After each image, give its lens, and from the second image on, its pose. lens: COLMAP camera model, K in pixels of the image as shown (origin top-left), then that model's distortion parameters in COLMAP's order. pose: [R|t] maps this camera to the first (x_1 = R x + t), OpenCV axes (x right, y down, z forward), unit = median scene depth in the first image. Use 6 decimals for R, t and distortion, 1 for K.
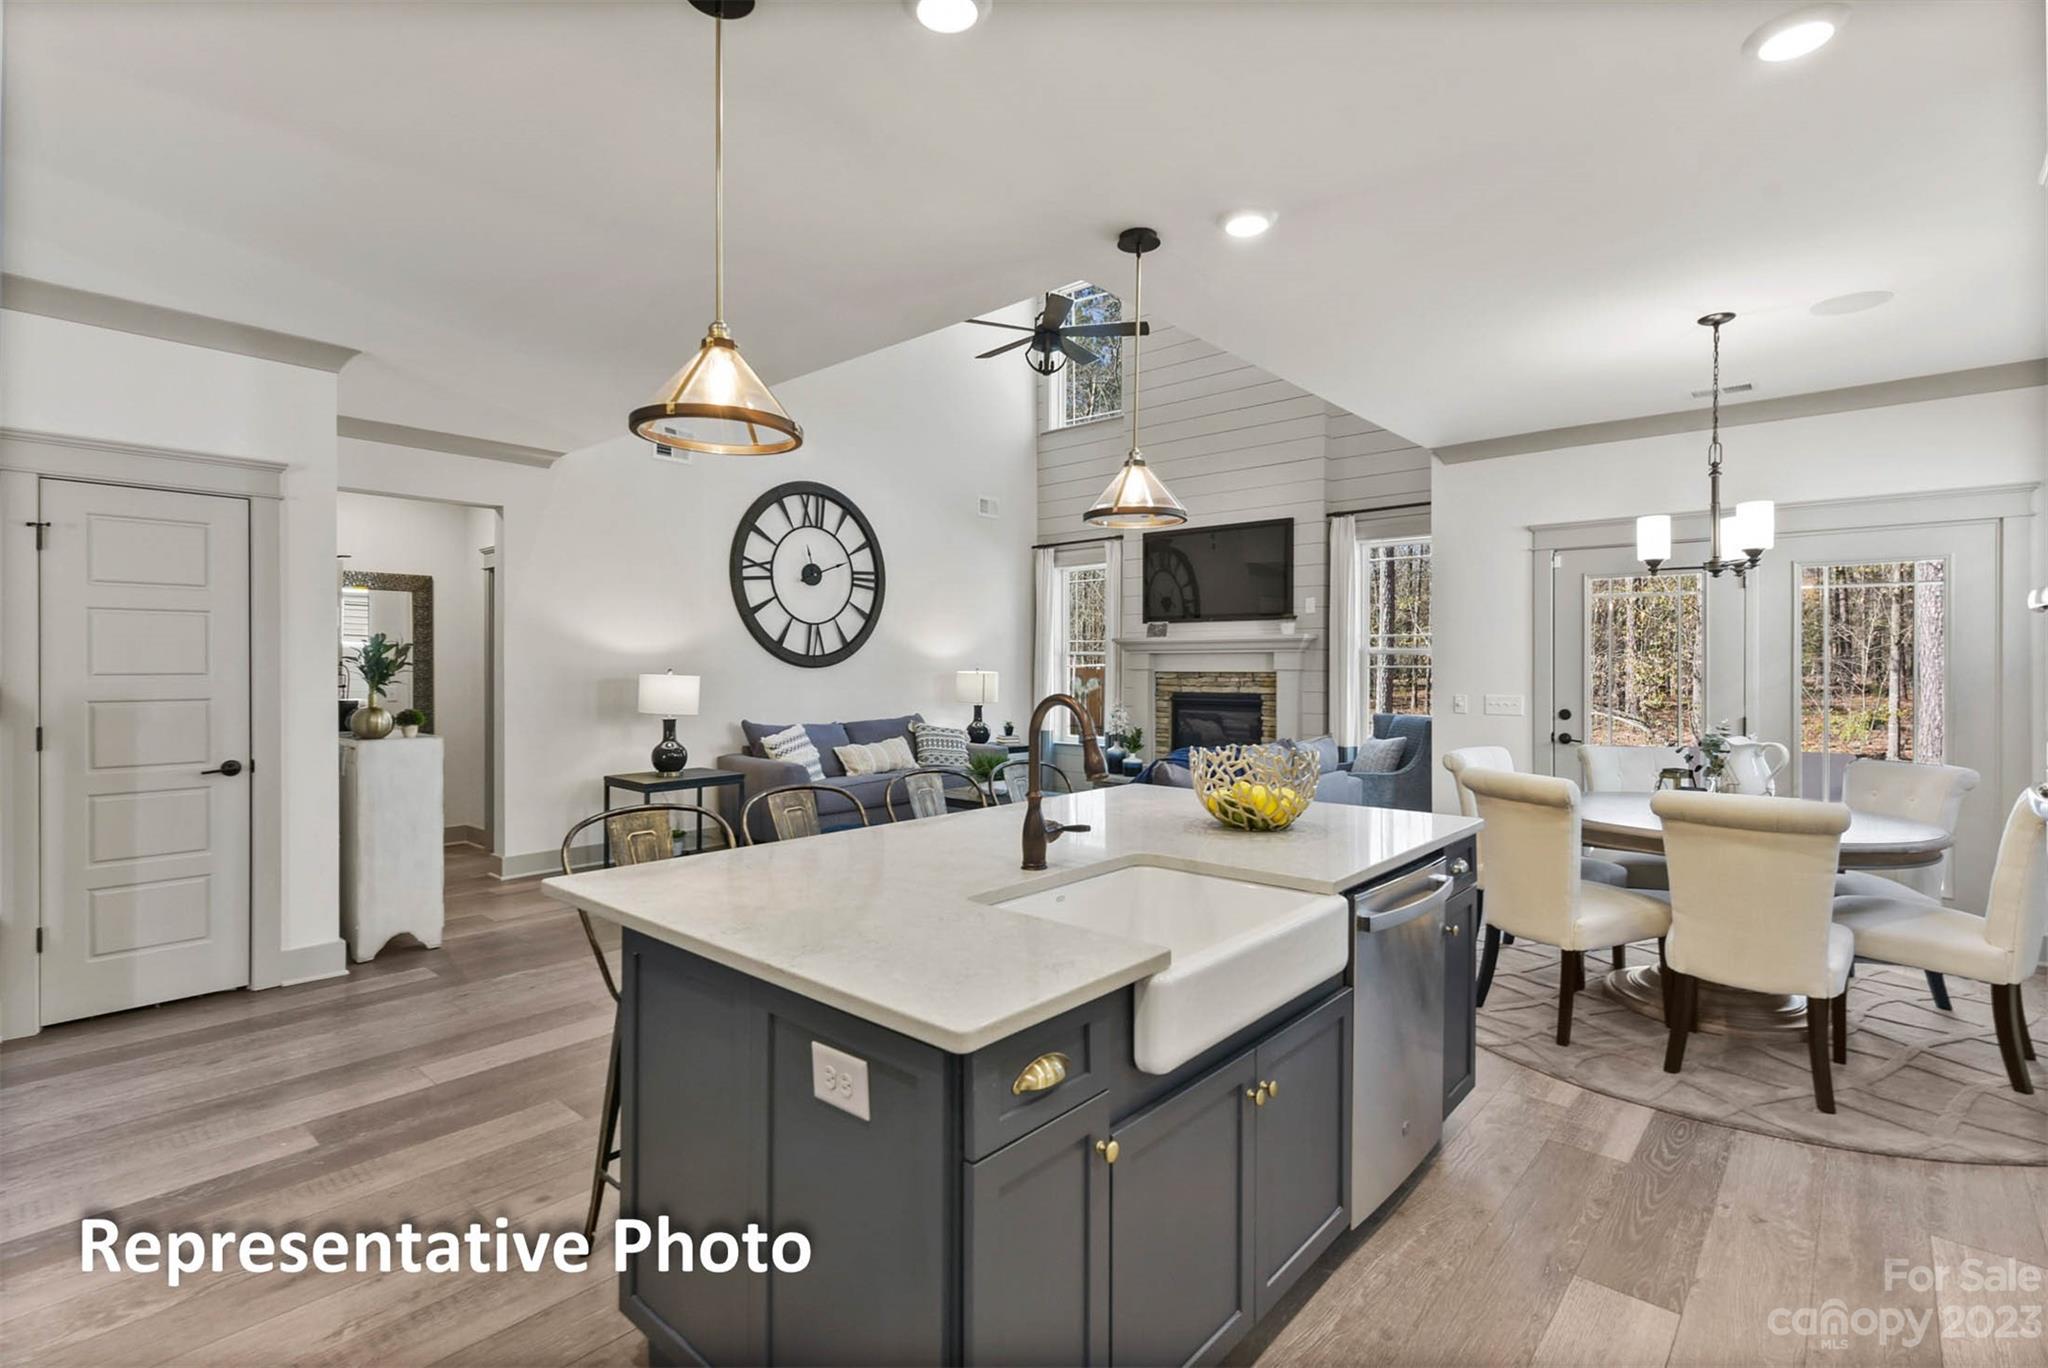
lens RADIAL K [[953.3, 0, 1017.5], [0, 953.3, 668.0], [0, 0, 1]] dist [0.004204, 0.000215]
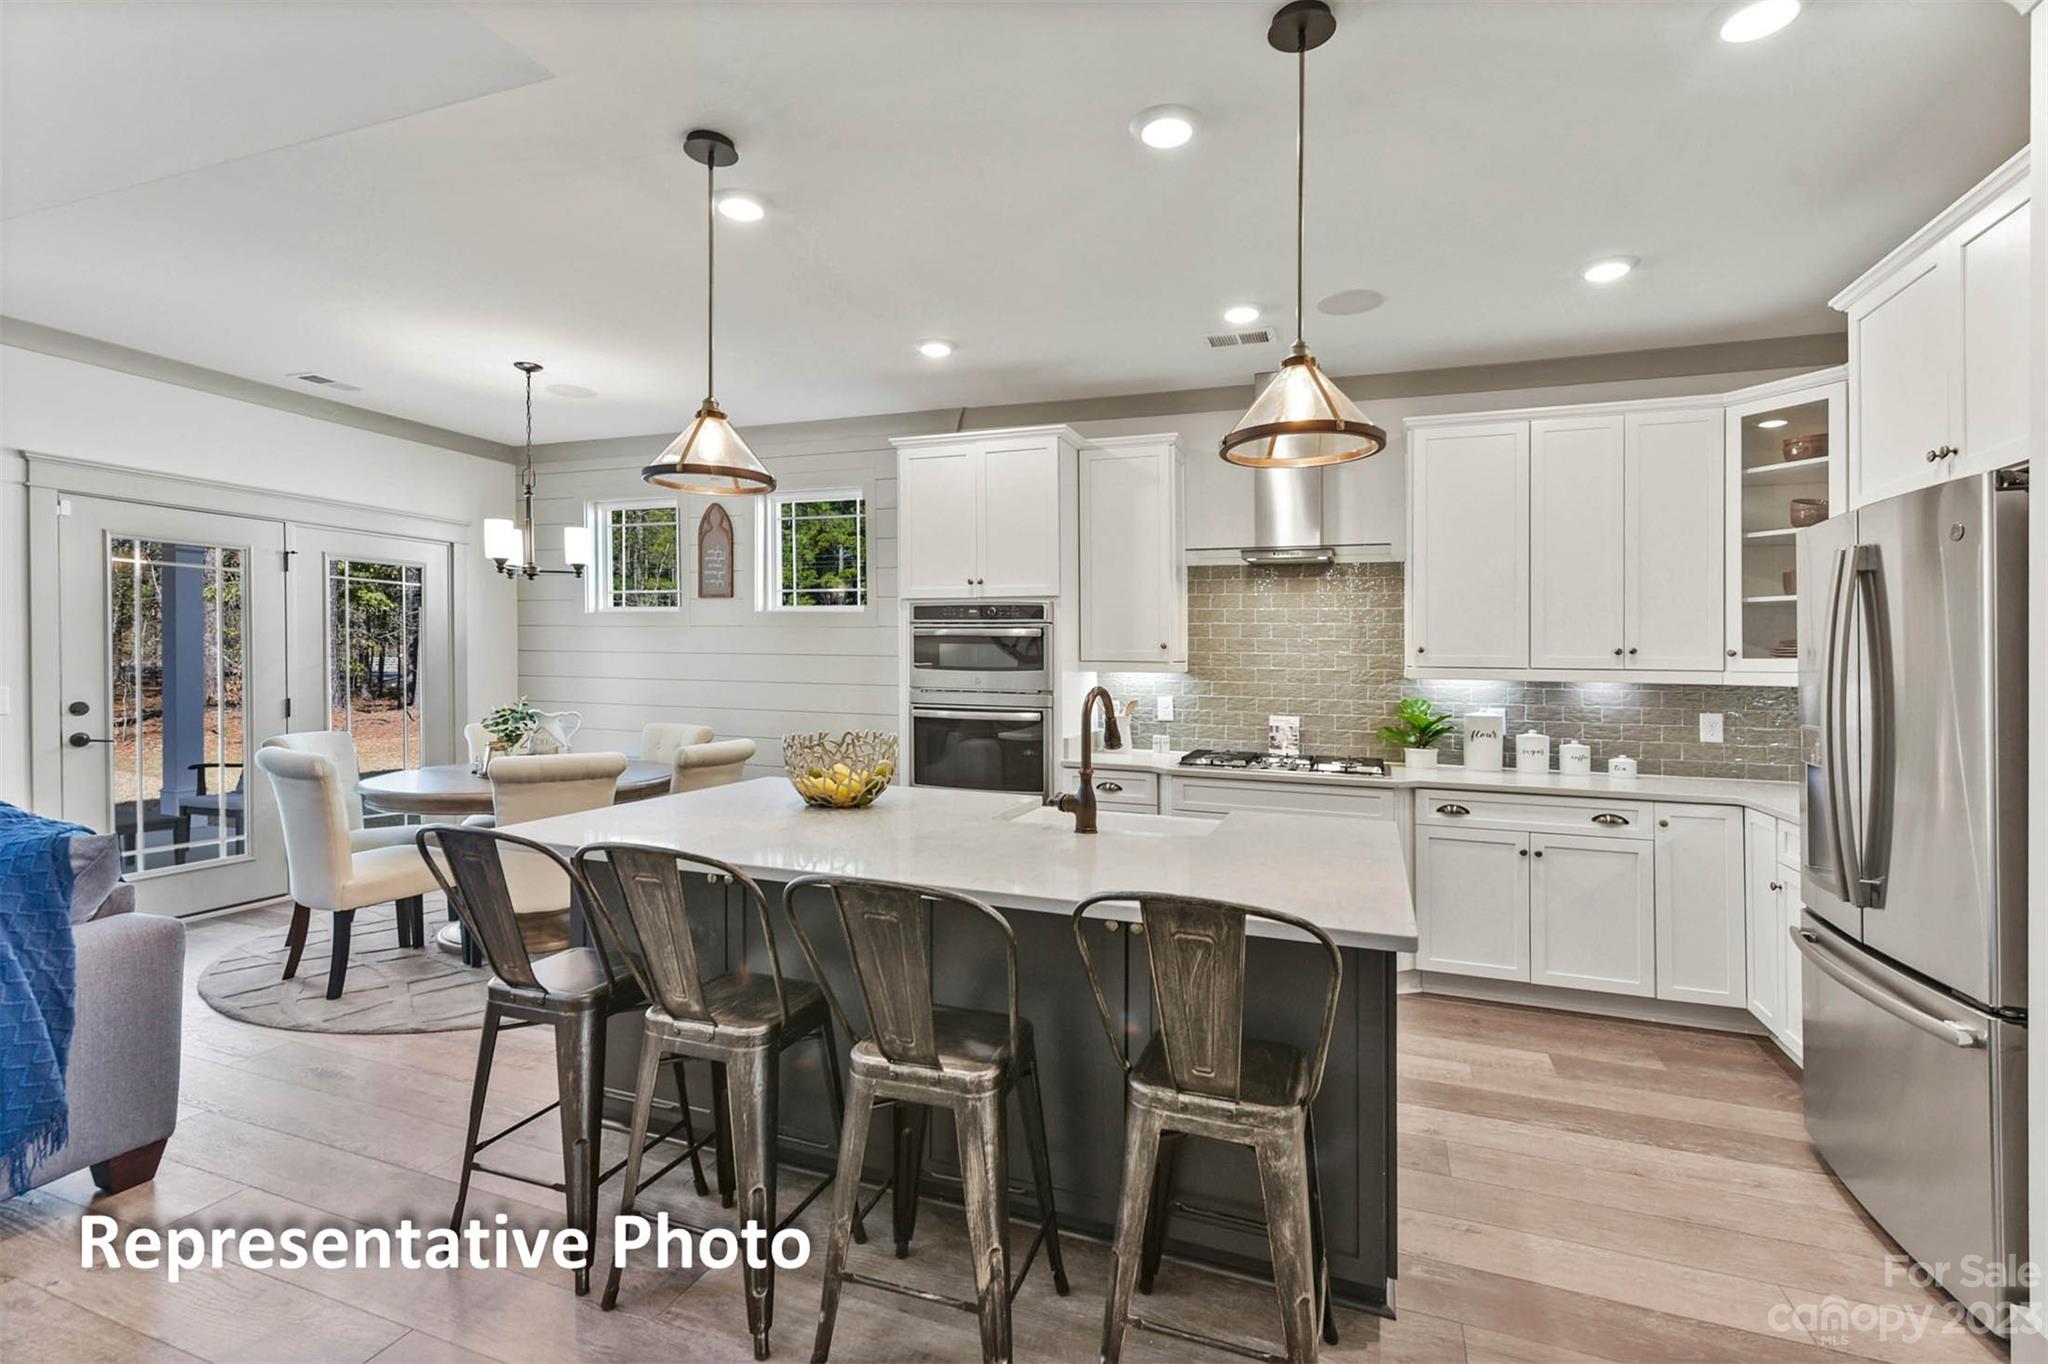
lens RADIAL K [[921.0, 0, 1017.7], [0, 921.0, 653.2], [0, 0, 1]] dist [0.002668, 0.000373]
pose [[-0.368913, -0.003784, 0.929456, -0.286512], [-0.014766, 0.999889, -0.001790, -0.004000], [-0.929346, -0.014385, -0.368929, 0.416187]]
